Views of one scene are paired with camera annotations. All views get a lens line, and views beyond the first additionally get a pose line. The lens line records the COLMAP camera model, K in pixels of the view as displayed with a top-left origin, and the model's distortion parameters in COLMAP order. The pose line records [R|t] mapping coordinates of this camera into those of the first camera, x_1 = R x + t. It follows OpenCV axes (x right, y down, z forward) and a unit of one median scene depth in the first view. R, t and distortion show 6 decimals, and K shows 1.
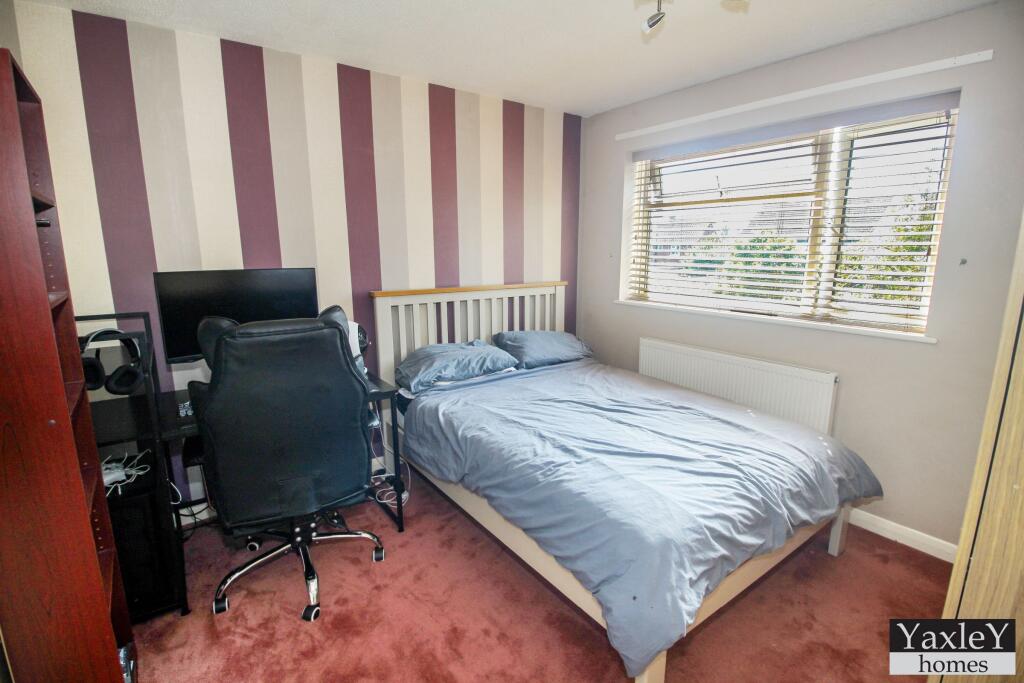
lens RADIAL K [[482.3, 0, 510.1], [0, 482.3, 340.6], [0, 0, 1]] dist [-0.004855, -0.001414]
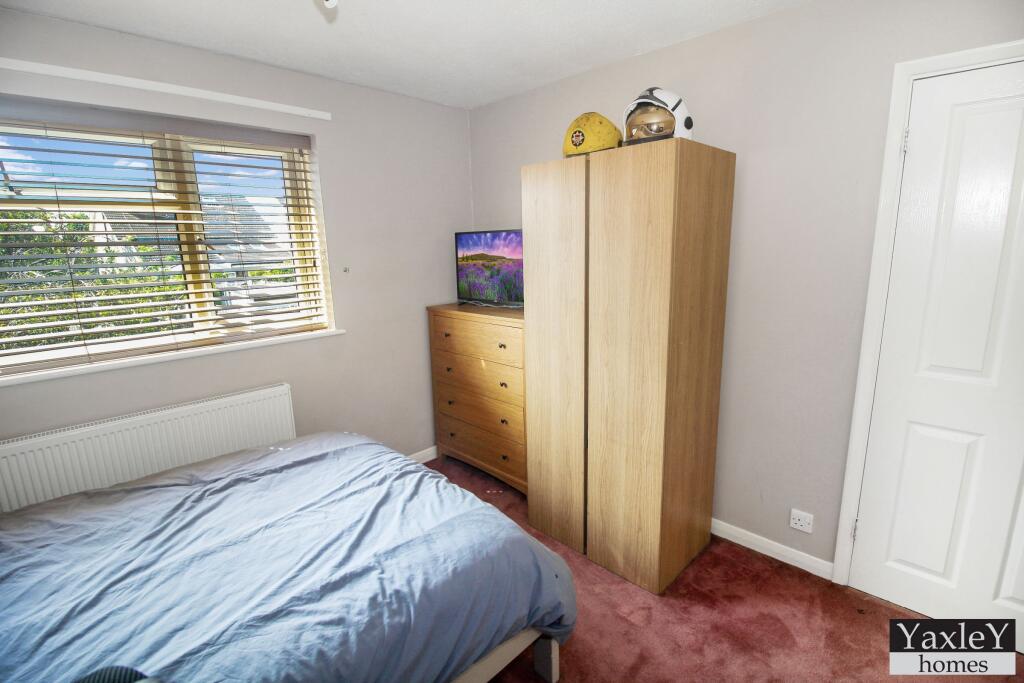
lens RADIAL K [[482.3, 0, 511.0], [0, 482.3, 341.8], [0, 0, 1]] dist [-0.004855, -0.001414]
pose [[-0.154072, -0.196652, 0.968292, -0.478974], [0.221575, 0.948158, 0.227820, -0.177933], [-0.962895, 0.249650, -0.102511, 0.746782]]
